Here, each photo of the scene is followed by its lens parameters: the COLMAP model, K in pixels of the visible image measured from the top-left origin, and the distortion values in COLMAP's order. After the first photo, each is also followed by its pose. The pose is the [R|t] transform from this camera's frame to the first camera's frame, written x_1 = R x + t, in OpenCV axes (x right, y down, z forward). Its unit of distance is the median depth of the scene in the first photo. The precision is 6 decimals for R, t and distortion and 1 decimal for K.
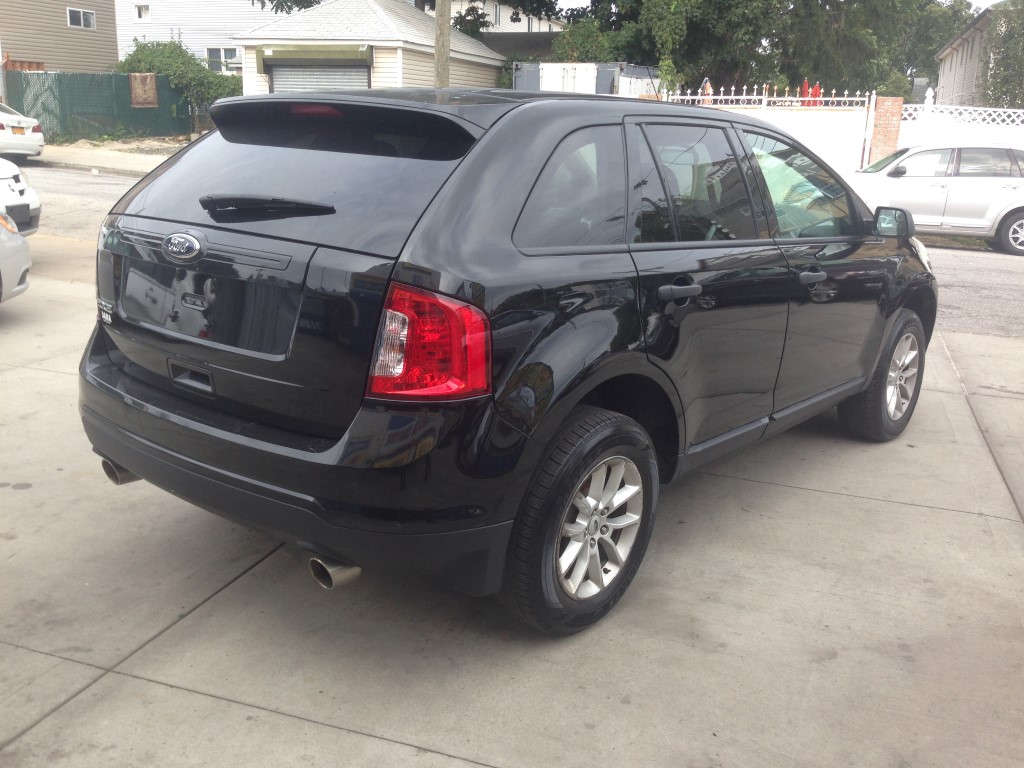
lens RADIAL K [[942.7, 0, 507.6], [0, 942.7, 385.7], [0, 0, 1]] dist [0.125403, -0.167509]
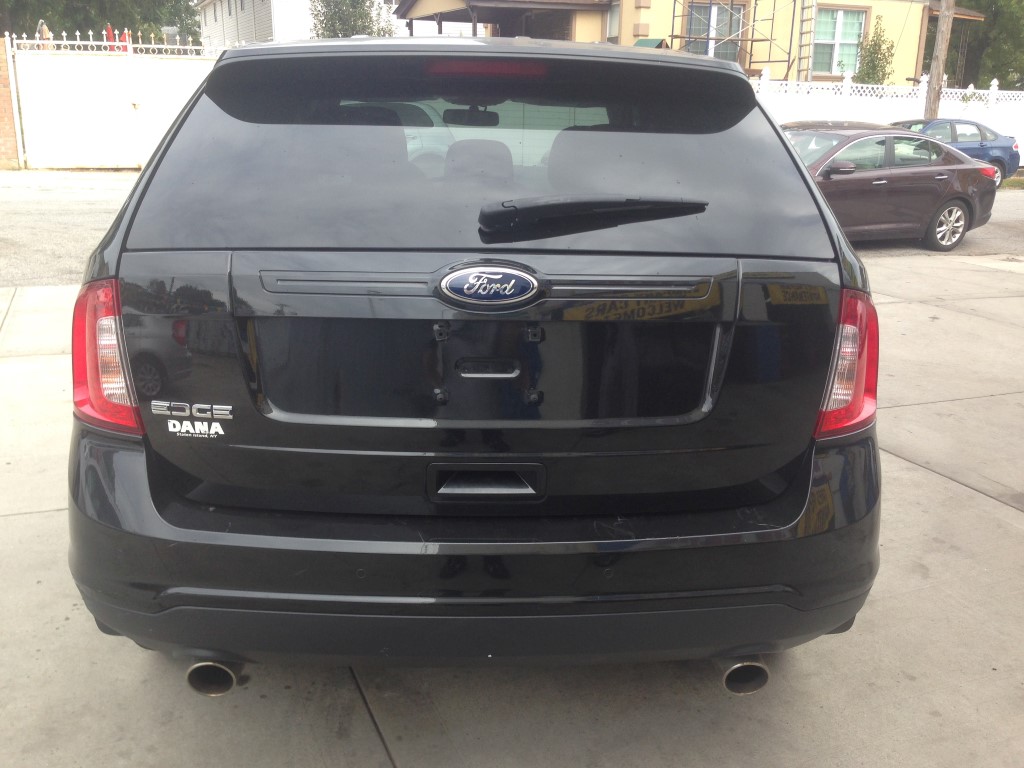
lens RADIAL K [[919.7, 0, 500.3], [0, 919.7, 372.6], [0, 0, 1]] dist [0.149655, -0.269413]
pose [[0.738001, -0.209948, 0.641309, -0.118598], [0.178296, 0.977263, 0.114752, -0.028013], [-0.650819, 0.029656, 0.758654, 0.078107]]
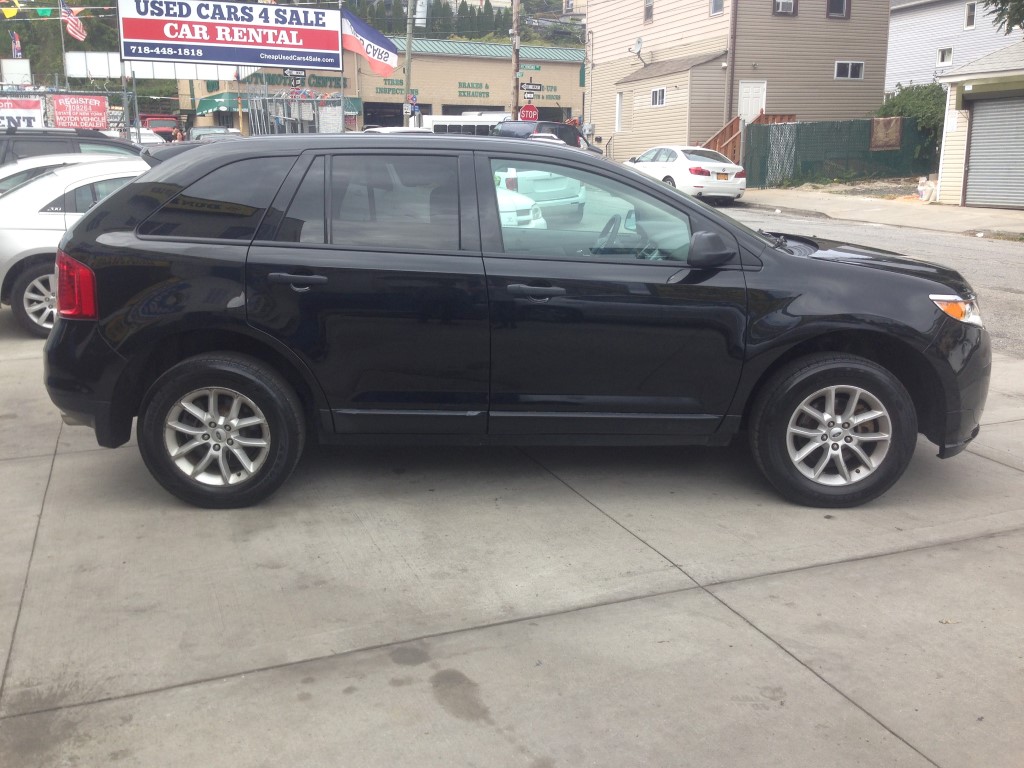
lens RADIAL K [[947.6, 0, 459.6], [0, 947.6, 379.9], [0, 0, 1]] dist [0.120781, -0.228218]
pose [[0.640369, 0.140940, -0.755026, 0.230779], [-0.179993, 0.983183, 0.030870, -0.006130], [0.746679, 0.116131, 0.654968, 0.057482]]
